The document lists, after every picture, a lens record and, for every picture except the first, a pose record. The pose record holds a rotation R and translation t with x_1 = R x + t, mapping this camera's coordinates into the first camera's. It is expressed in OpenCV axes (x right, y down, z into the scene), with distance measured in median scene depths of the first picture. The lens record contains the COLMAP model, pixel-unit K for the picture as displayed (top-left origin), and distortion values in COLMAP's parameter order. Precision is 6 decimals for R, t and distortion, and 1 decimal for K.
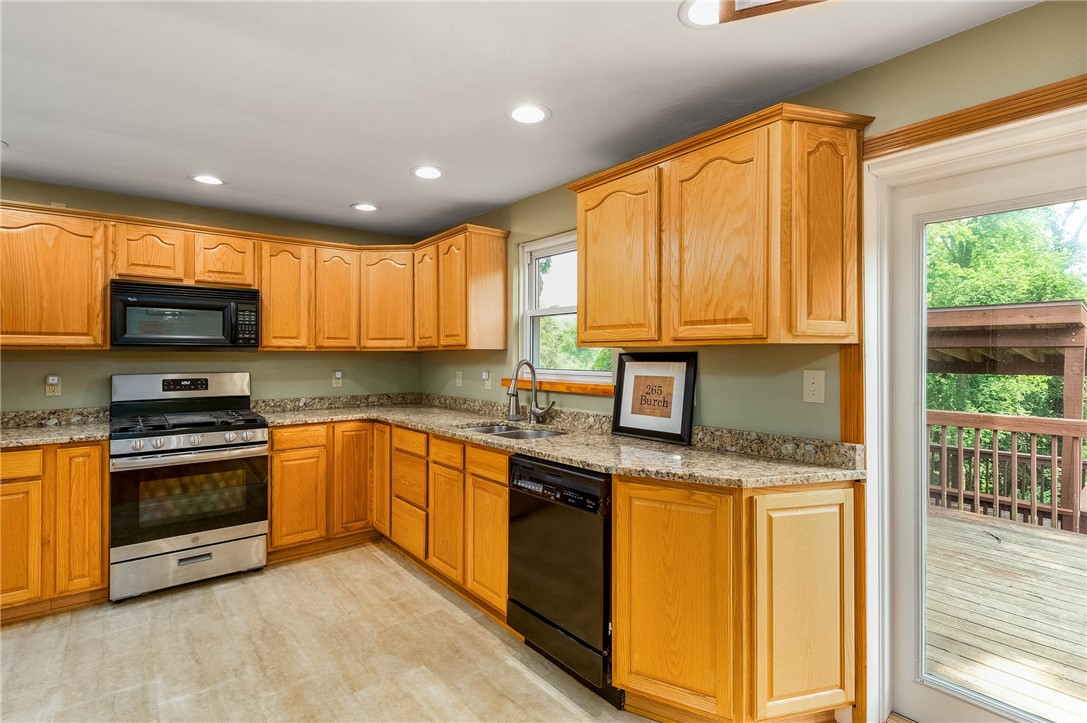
lens RADIAL K [[512.2, 0, 540.4], [0, 512.2, 356.9], [0, 0, 1]] dist [-0.002907, 0.000324]
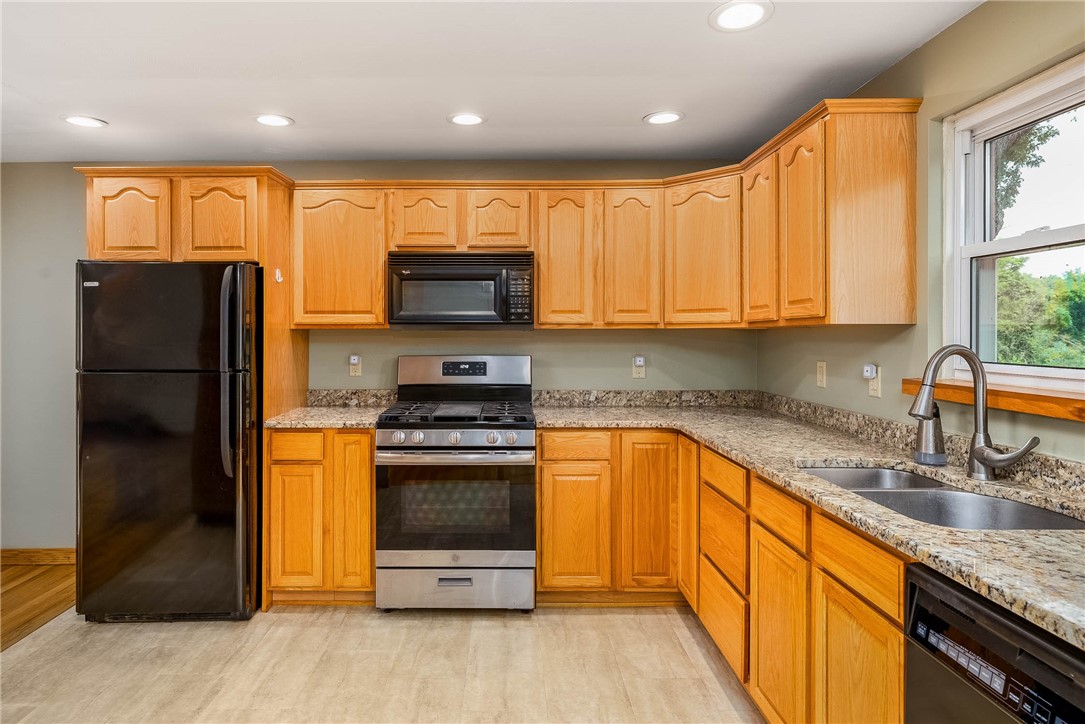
lens RADIAL K [[598.5, 0, 503.5], [0, 598.5, 331.4], [0, 0, 1]] dist [0.007438, -0.004034]
pose [[0.771298, -0.002704, -0.636468, 0.001237], [-0.002378, 0.999972, -0.007130, -0.001602], [0.636470, 0.007013, 0.771270, 0.279556]]
